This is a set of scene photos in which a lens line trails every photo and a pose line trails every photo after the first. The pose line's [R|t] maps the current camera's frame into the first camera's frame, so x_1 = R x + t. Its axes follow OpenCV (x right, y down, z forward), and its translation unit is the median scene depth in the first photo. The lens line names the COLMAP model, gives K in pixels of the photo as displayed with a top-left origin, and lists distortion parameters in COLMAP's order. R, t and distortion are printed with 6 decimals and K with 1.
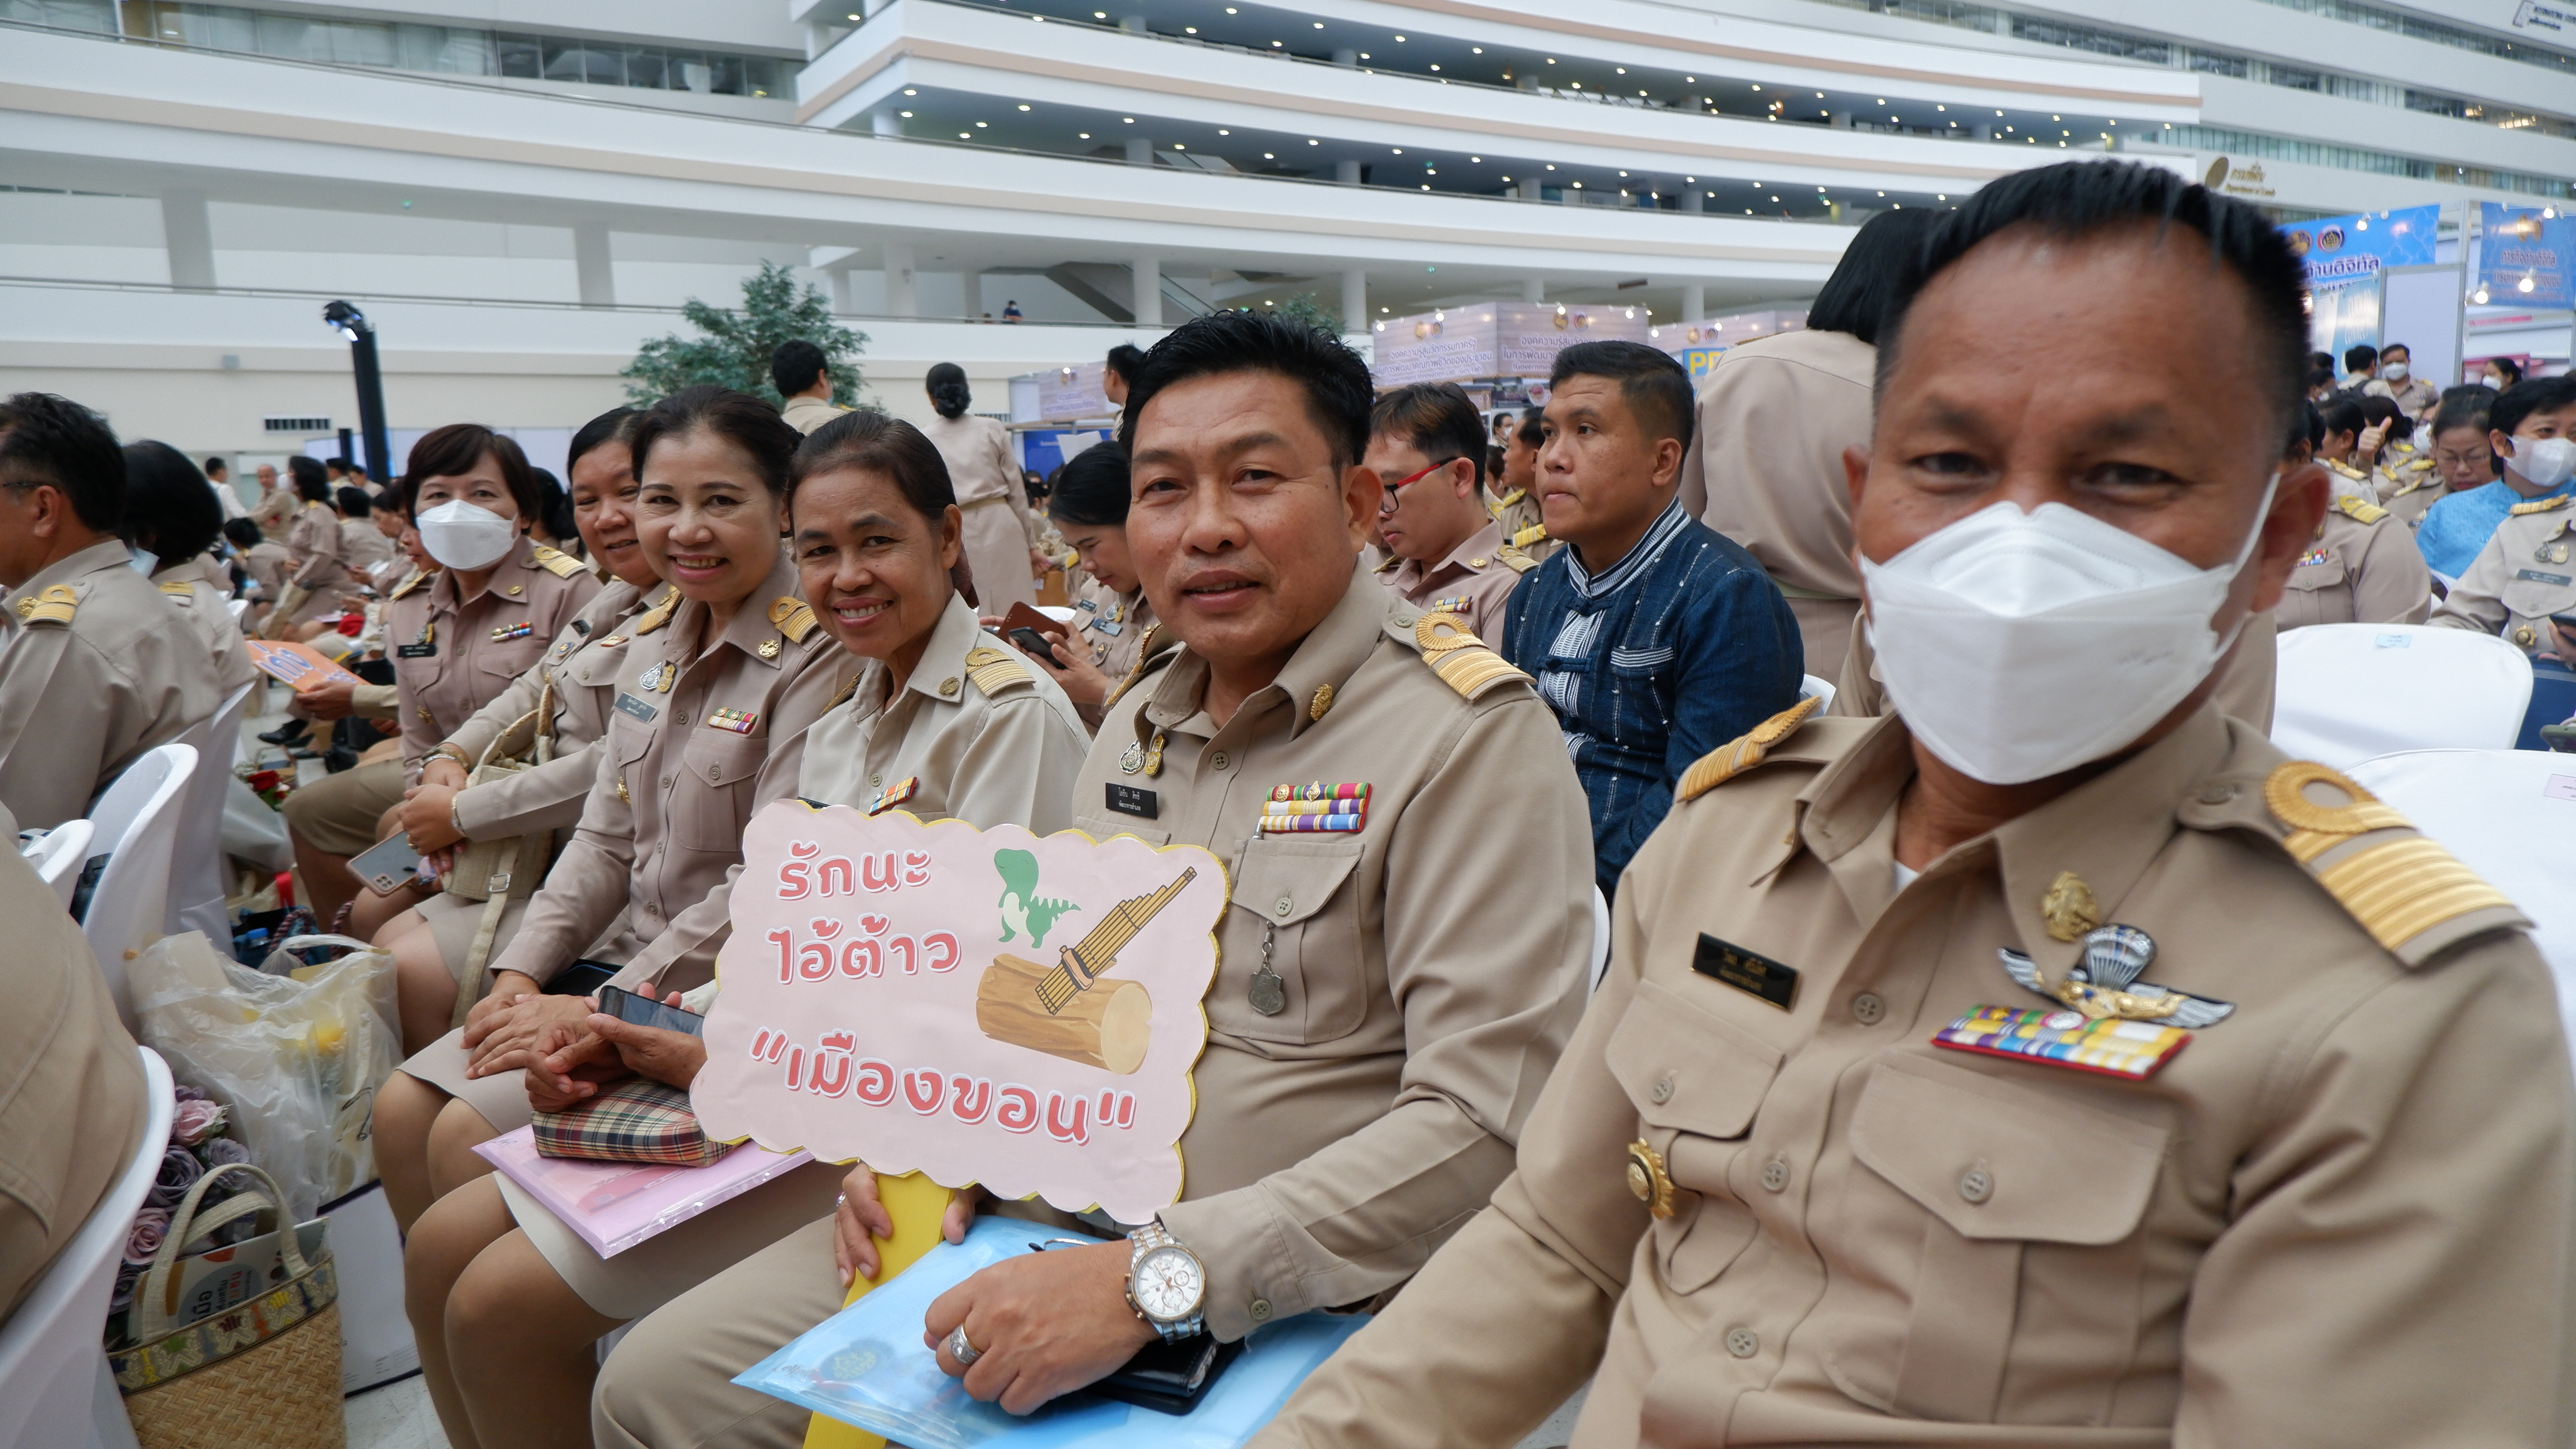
lens RADIAL K [[1639.8, 0, 1291.1], [0, 1639.8, 737.4], [0, 0, 1]] dist [-0.000565, -0.018878]
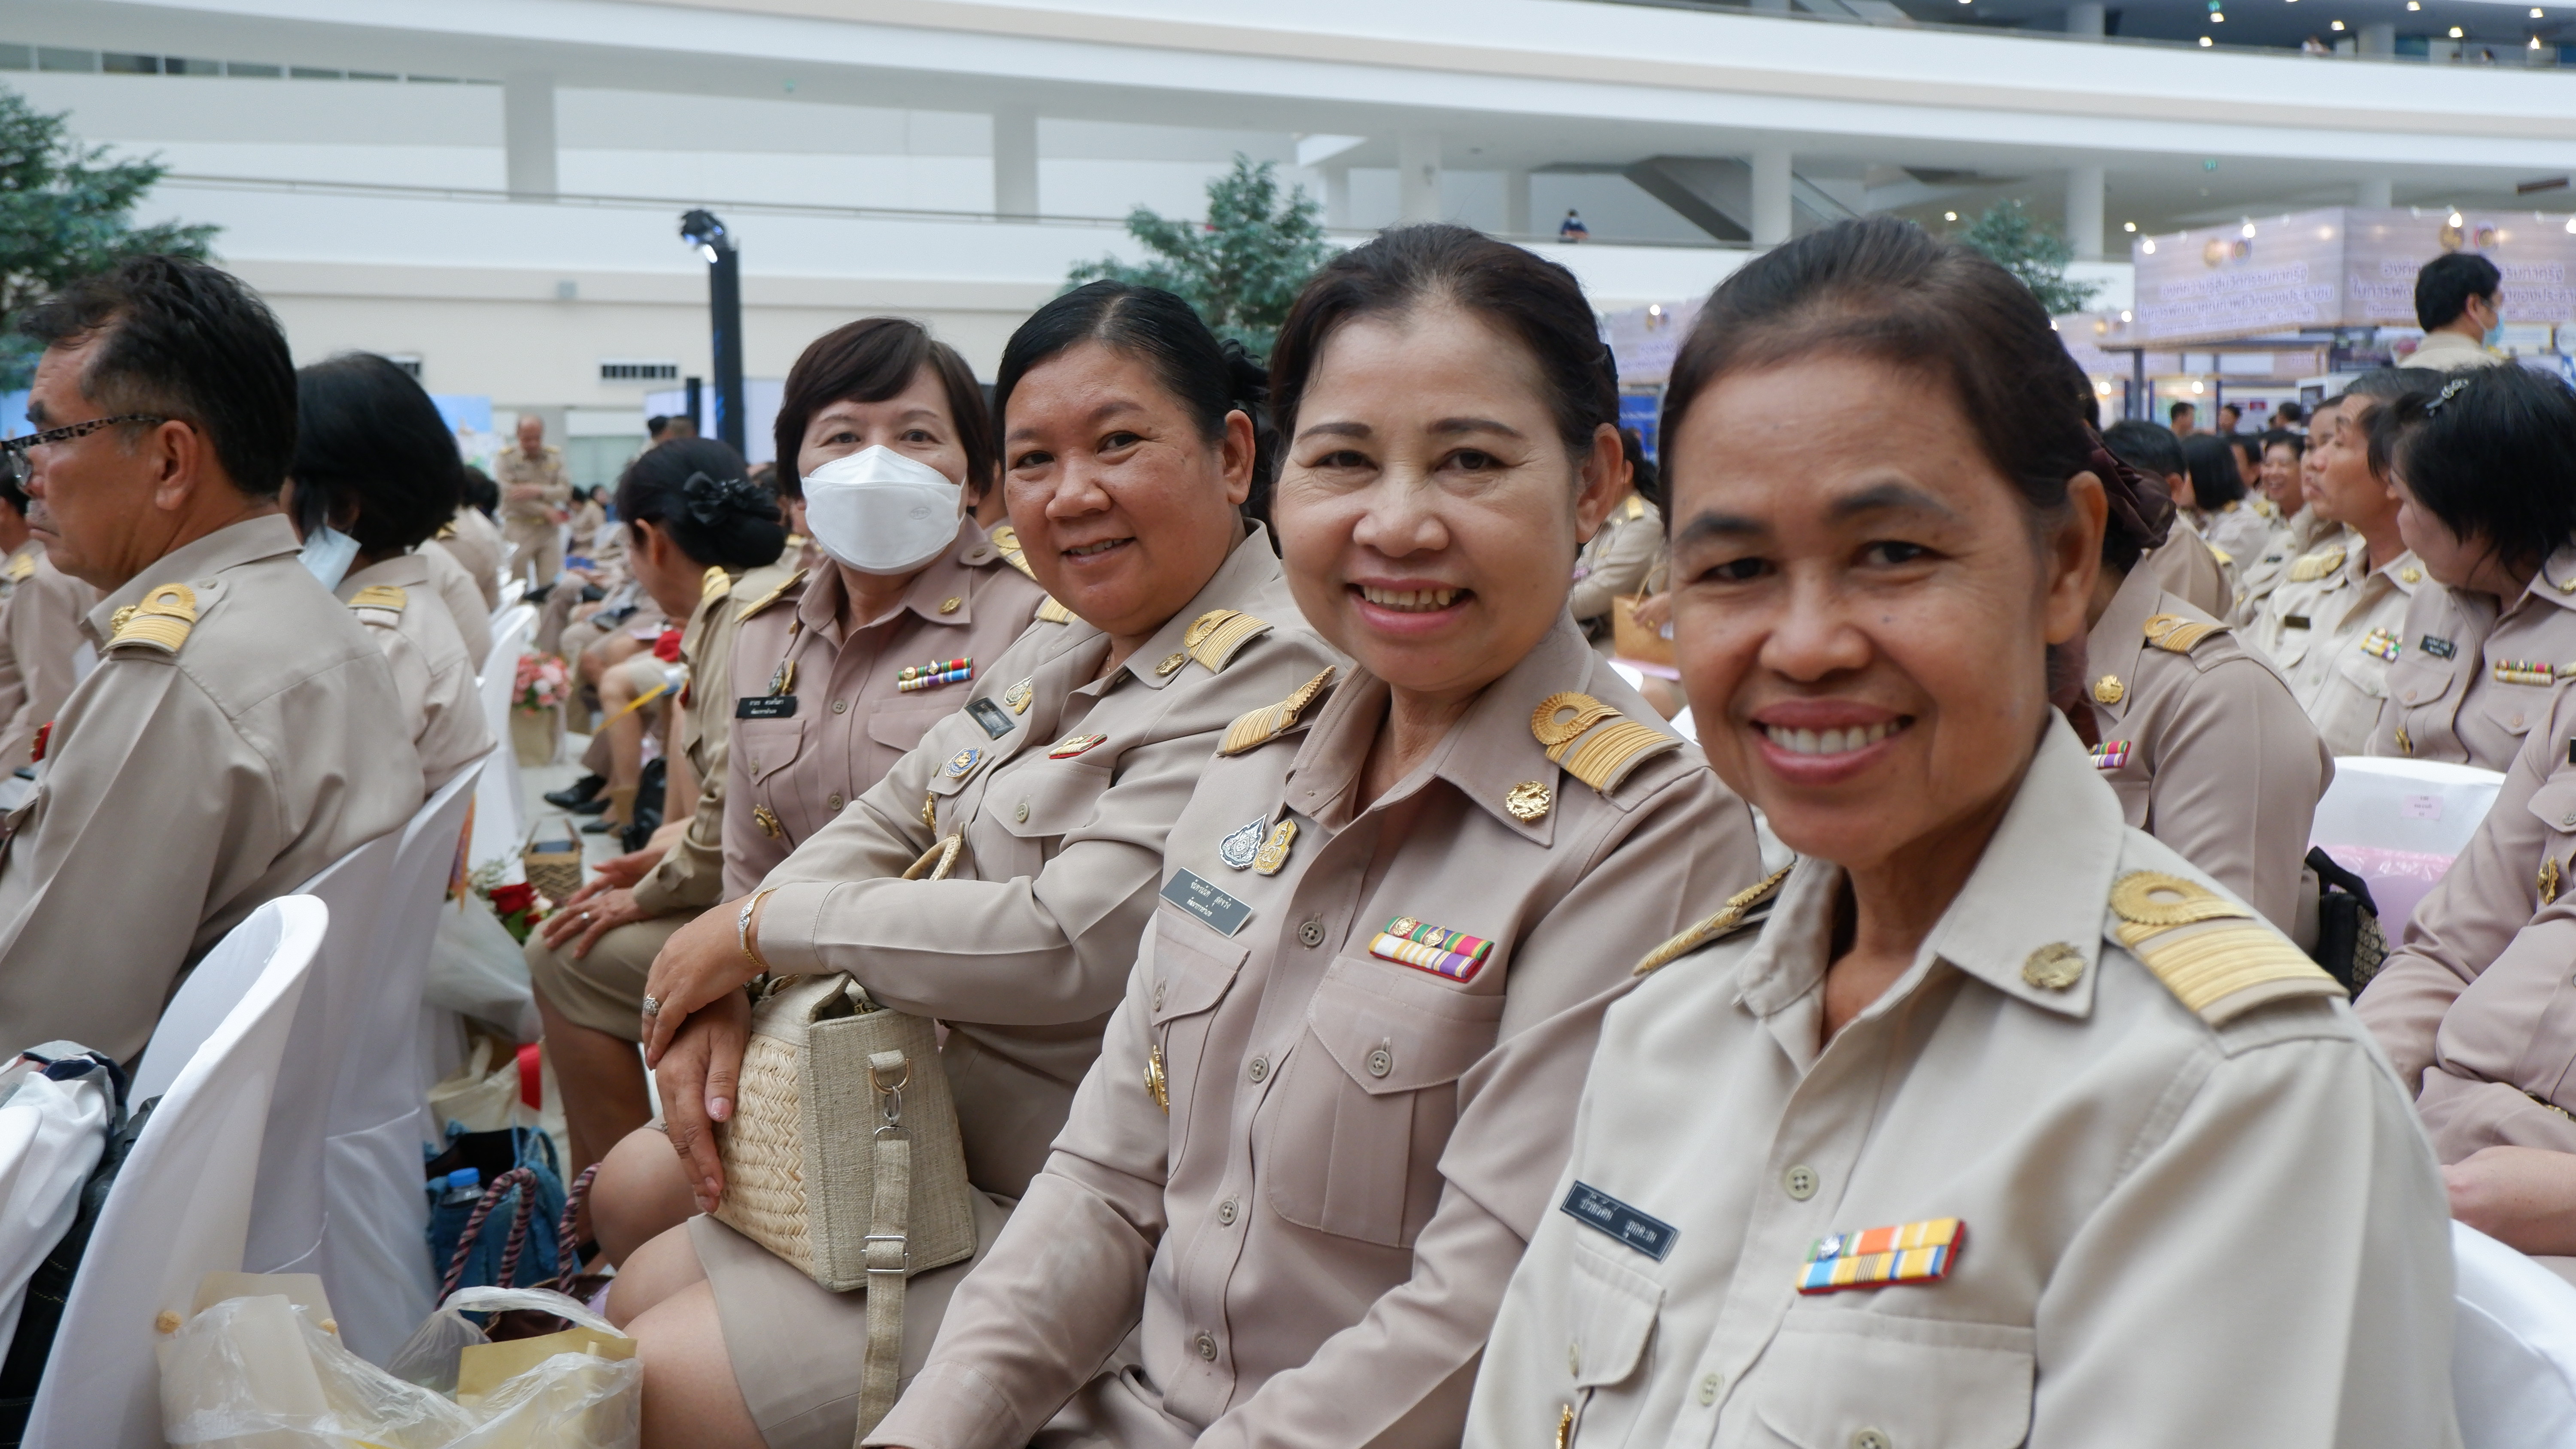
lens RADIAL K [[2380.3, 0, 1288.0], [0, 2380.3, 724.5], [0, 0, 1]] dist [0.015627, 0.013674]
pose [[0.962196, 0.055811, -0.266577, -0.130199], [-0.068994, 0.996801, -0.040336, -0.026662], [0.263473, 0.057203, 0.962969, 0.236884]]
